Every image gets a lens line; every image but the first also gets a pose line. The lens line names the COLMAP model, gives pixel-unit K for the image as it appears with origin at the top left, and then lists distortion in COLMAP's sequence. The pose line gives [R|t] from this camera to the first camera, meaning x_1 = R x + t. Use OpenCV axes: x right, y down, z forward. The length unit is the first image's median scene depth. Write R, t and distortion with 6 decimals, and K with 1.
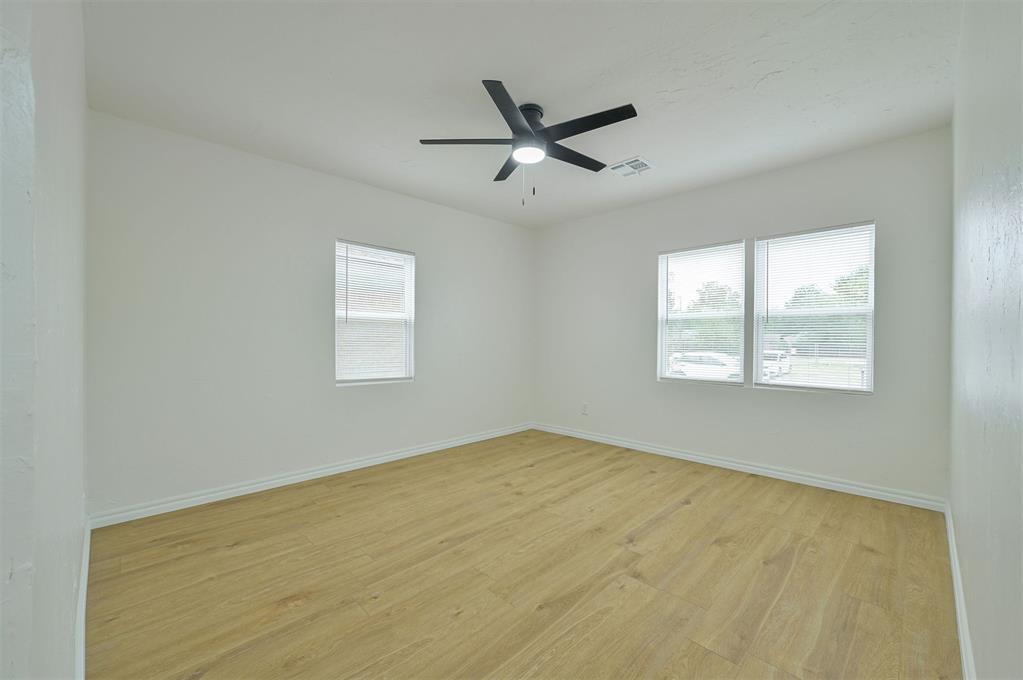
lens RADIAL K [[403.6, 0, 514.1], [0, 403.6, 337.9], [0, 0, 1]] dist [-0.000284, -0.000053]
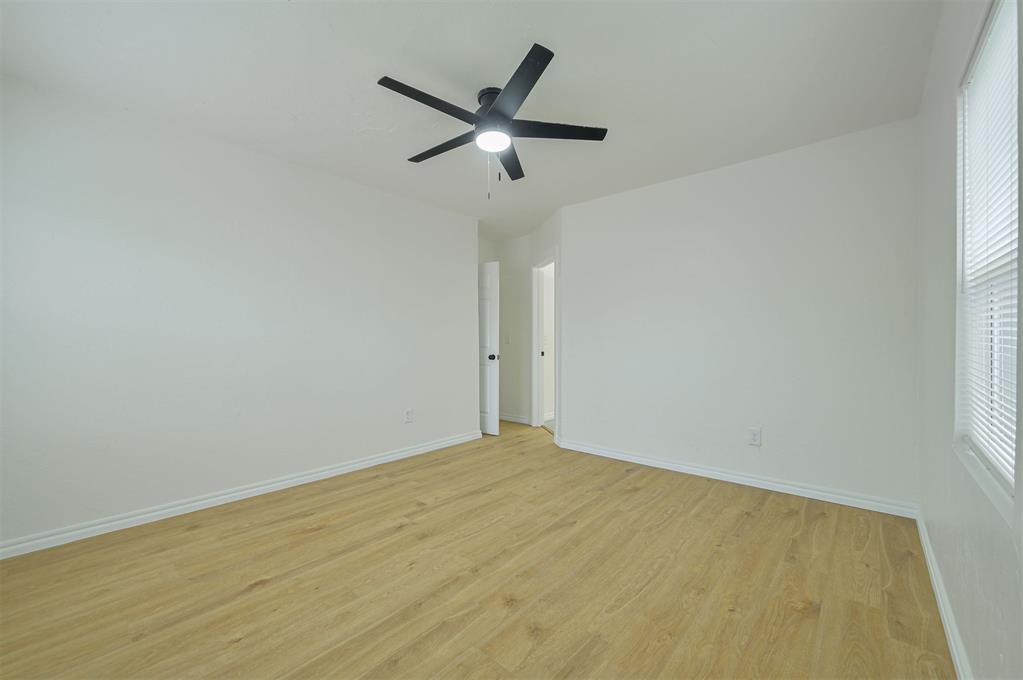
lens RADIAL K [[403.6, 0, 514.1], [0, 403.6, 337.9], [0, 0, 1]] dist [-0.000284, -0.000053]
pose [[-0.997544, 0.004994, -0.069860, 0.050019], [0.005709, 0.999933, -0.010034, 0.009674], [0.069805, -0.010409, -0.997506, 1.731368]]
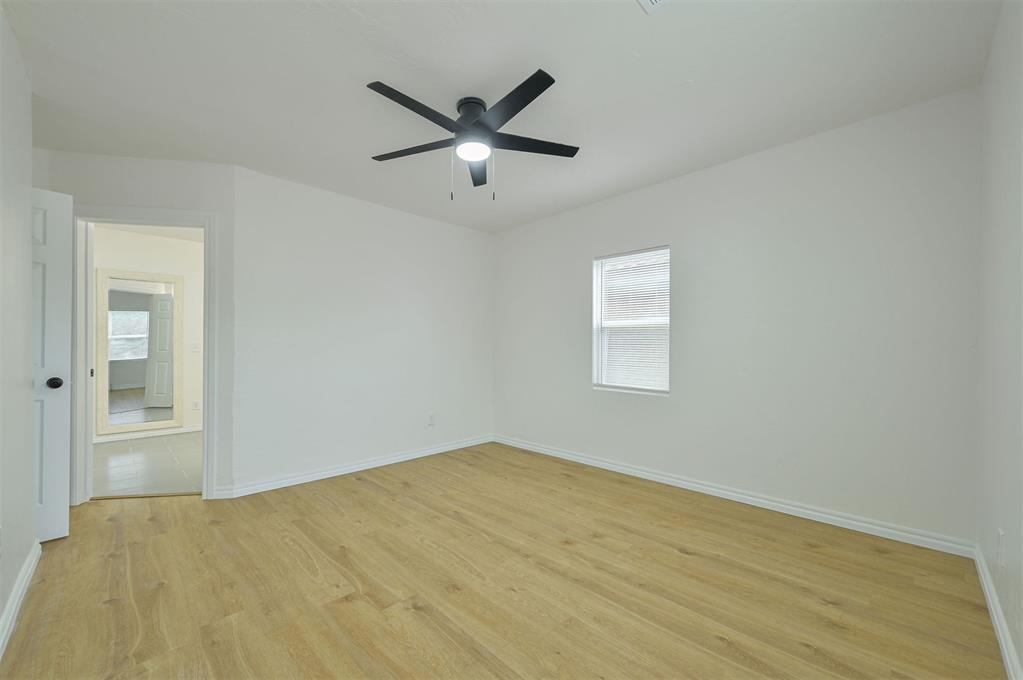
lens RADIAL K [[408.3, 0, 511.5], [0, 408.3, 340.0], [0, 0, 1]] dist [0.000185, 0.000102]
pose [[-0.009530, -0.018374, -0.999786, 0.889573], [0.007259, 0.999804, -0.018444, 0.004770], [0.999928, -0.007433, -0.009395, 0.981678]]
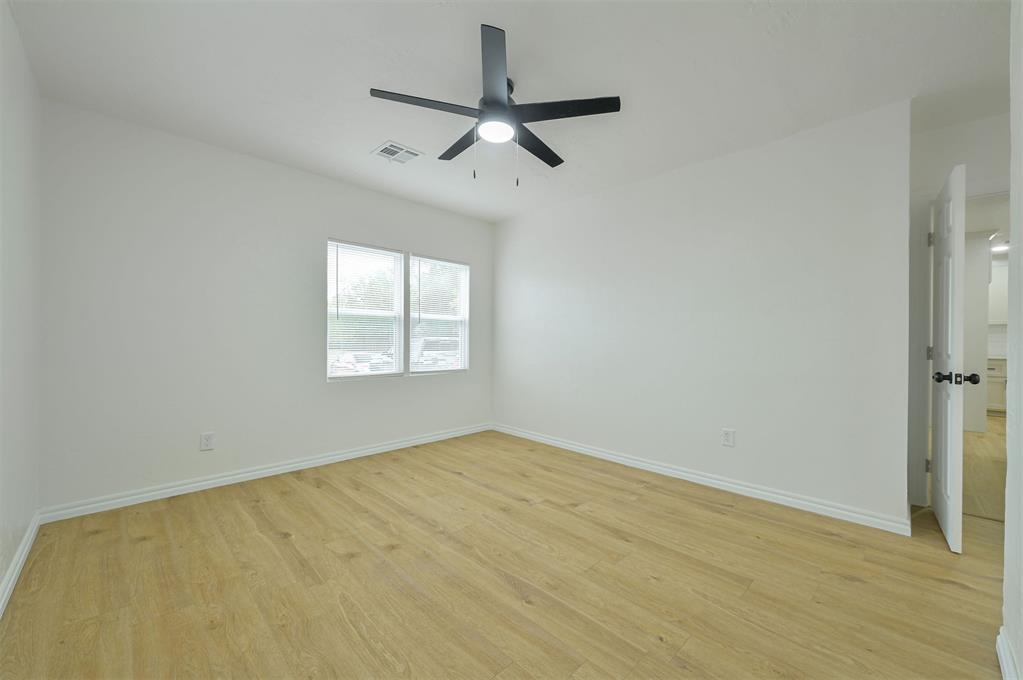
lens RADIAL K [[403.6, 0, 514.1], [0, 403.6, 337.9], [0, 0, 1]] dist [-0.000284, -0.000053]
pose [[0.004638, 0.001585, 0.999988, -0.777794], [-0.013005, 0.999914, -0.001525, 0.007890], [-0.999905, -0.012998, 0.004658, 0.852368]]
